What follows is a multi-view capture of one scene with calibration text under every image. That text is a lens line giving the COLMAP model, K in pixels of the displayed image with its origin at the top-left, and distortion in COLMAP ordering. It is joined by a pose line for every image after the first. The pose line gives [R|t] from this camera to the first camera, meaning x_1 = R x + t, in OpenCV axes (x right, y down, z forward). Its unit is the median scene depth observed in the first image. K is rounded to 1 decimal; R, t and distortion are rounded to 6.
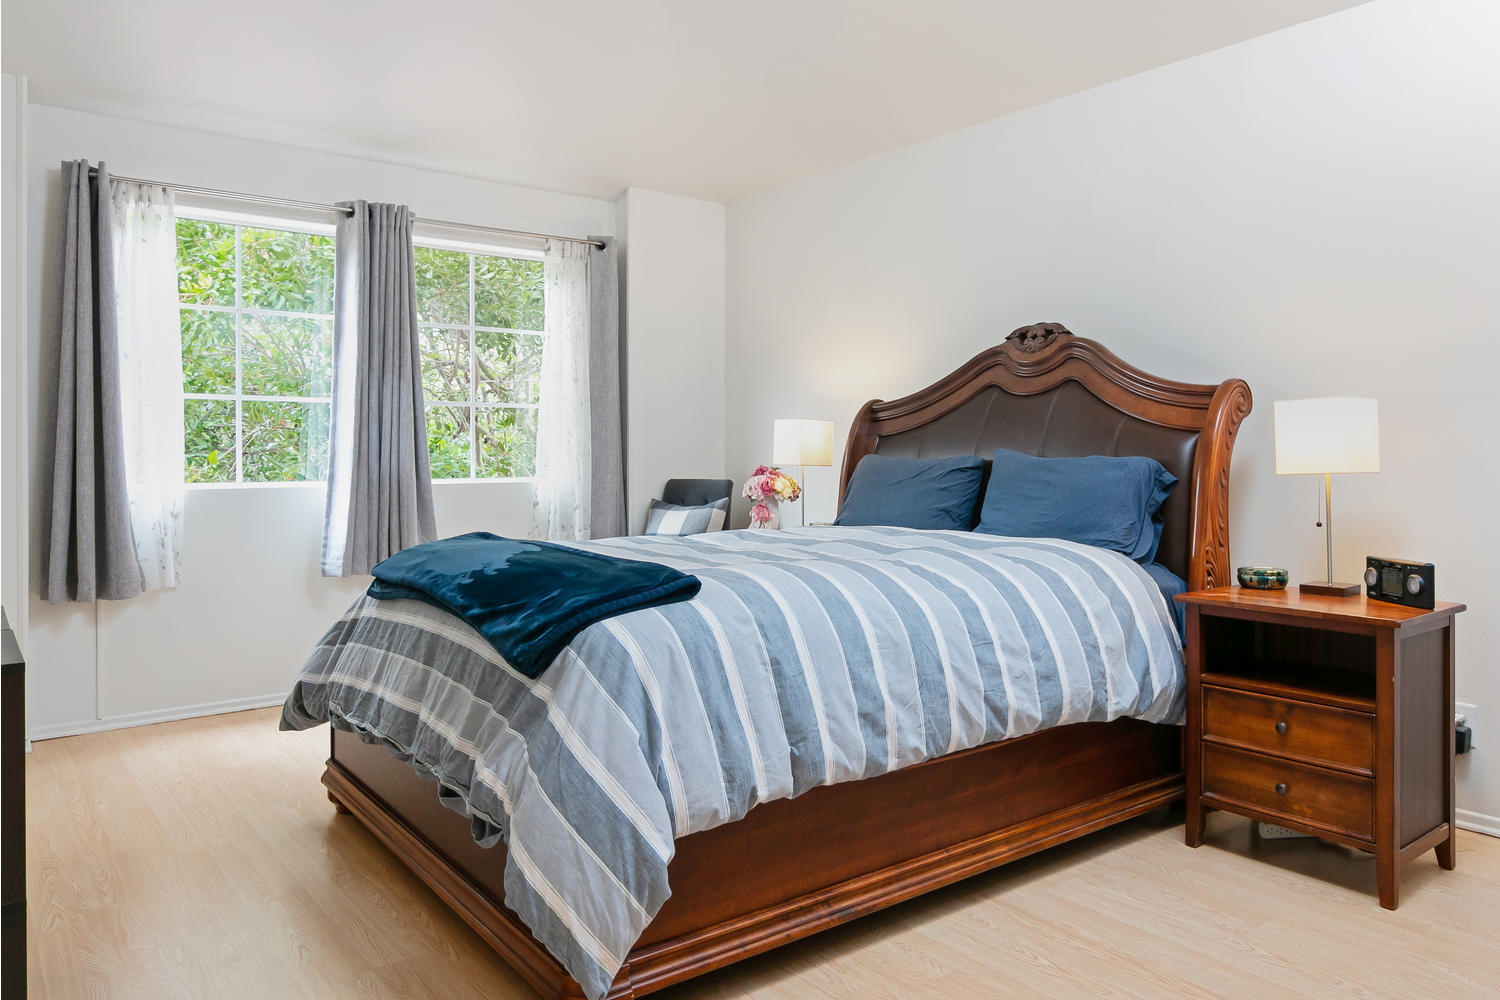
lens RADIAL K [[1028.8, 0, 752.9], [0, 1028.8, 458.3], [0, 0, 1]] dist [0.029238, -0.047156]
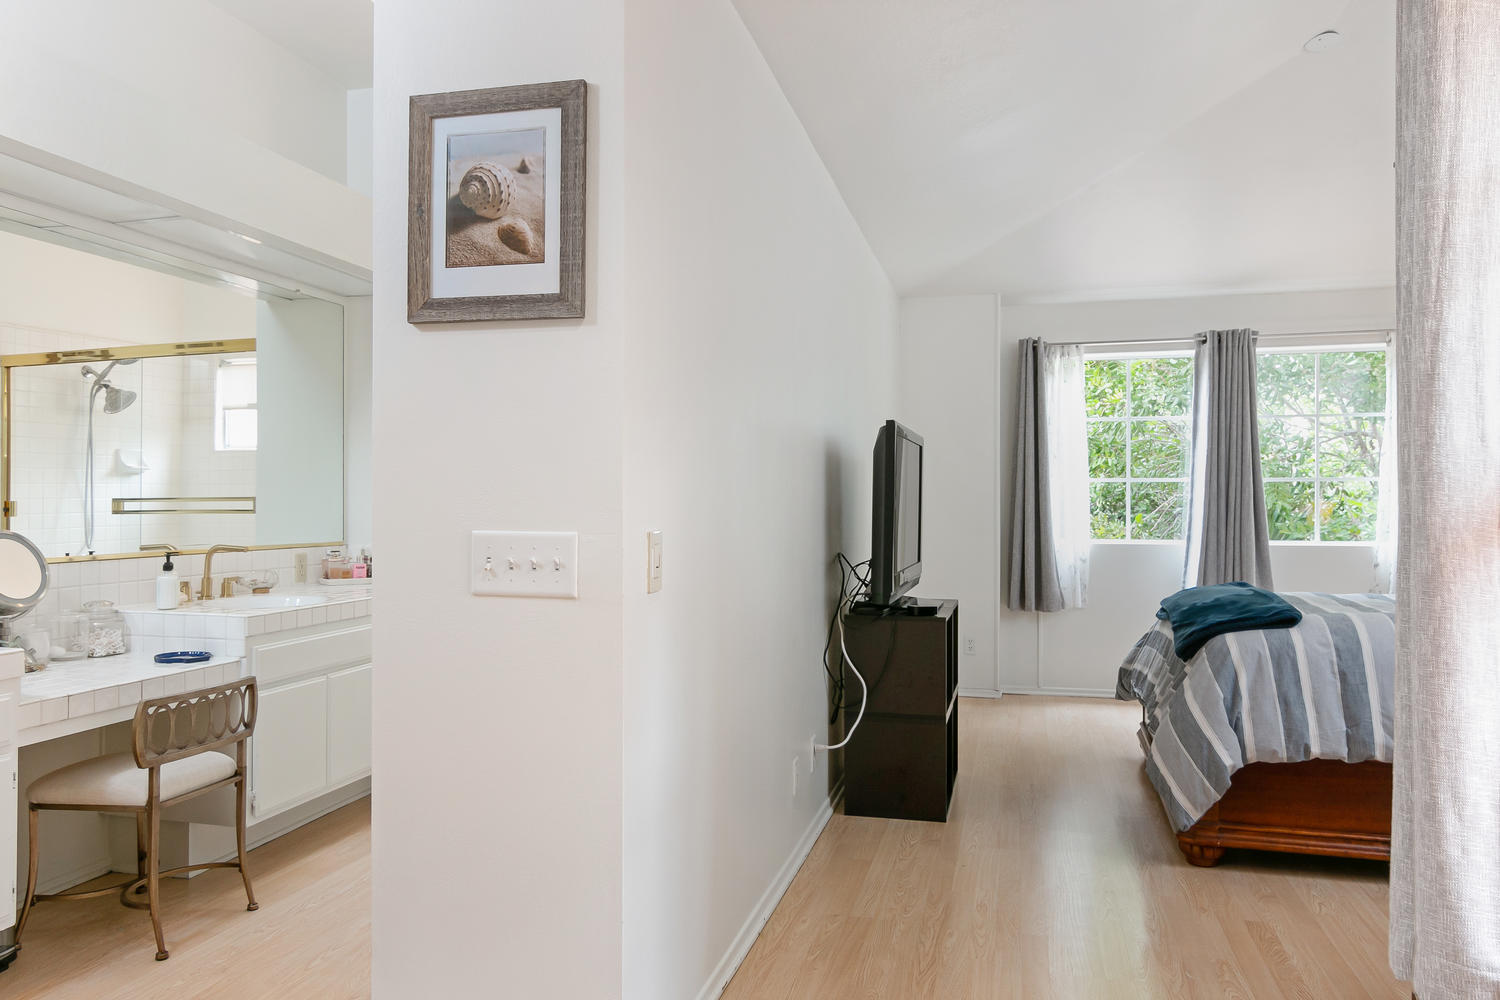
lens RADIAL K [[1024.0, 0, 750.0], [0, 1024.0, 500.0], [0, 0, 1]] dist [-0.000769, 0.003861]
pose [[0.608889, -0.002004, -0.793253, 0.352721], [-0.004934, 0.999968, -0.006314, -0.022779], [0.793240, 0.007759, 0.608859, -0.316409]]
